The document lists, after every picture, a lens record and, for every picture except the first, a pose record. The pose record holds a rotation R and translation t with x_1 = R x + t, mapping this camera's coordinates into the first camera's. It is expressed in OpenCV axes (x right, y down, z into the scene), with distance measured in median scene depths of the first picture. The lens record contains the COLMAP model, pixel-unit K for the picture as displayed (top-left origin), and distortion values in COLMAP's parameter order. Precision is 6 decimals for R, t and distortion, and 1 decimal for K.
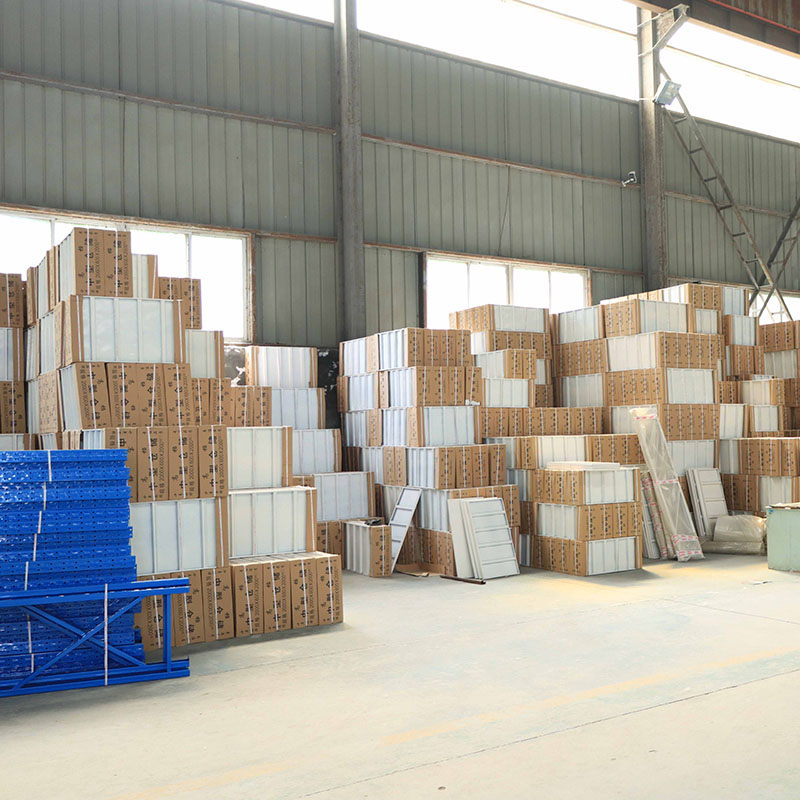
lens RADIAL K [[943.0, 0, 400.1], [0, 943.0, 403.3], [0, 0, 1]] dist [-0.015045, 0.000000]
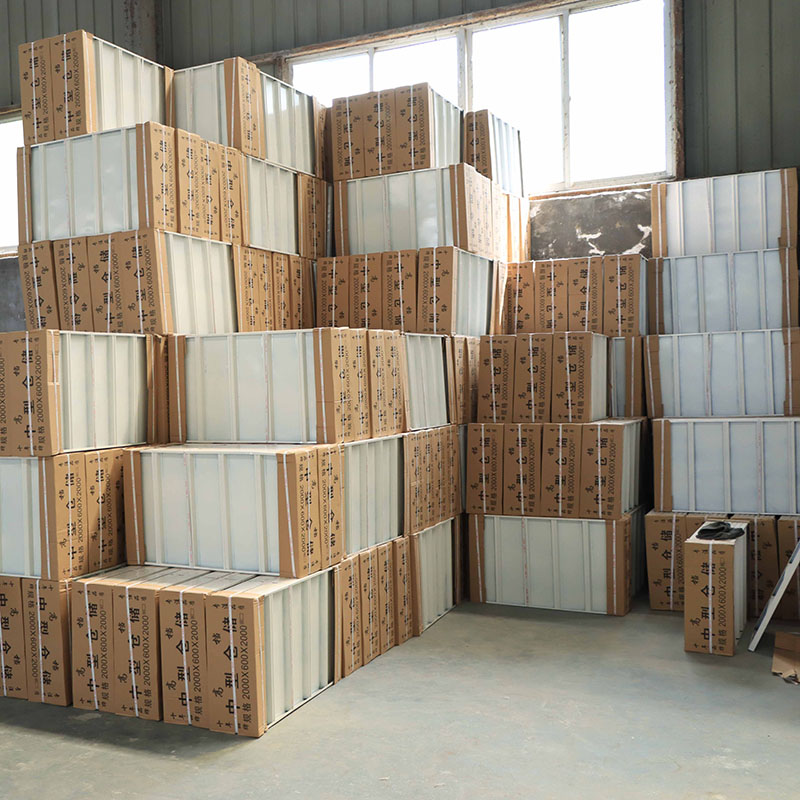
lens RADIAL K [[983.9, 0, 399.9], [0, 983.9, 396.5], [0, 0, 1]] dist [-0.006617, 0.000000]
pose [[0.501437, 0.026759, -0.864781, 0.407511], [0.044111, 0.997431, 0.056442, 0.037413], [0.864069, -0.066448, 0.498968, 0.850356]]
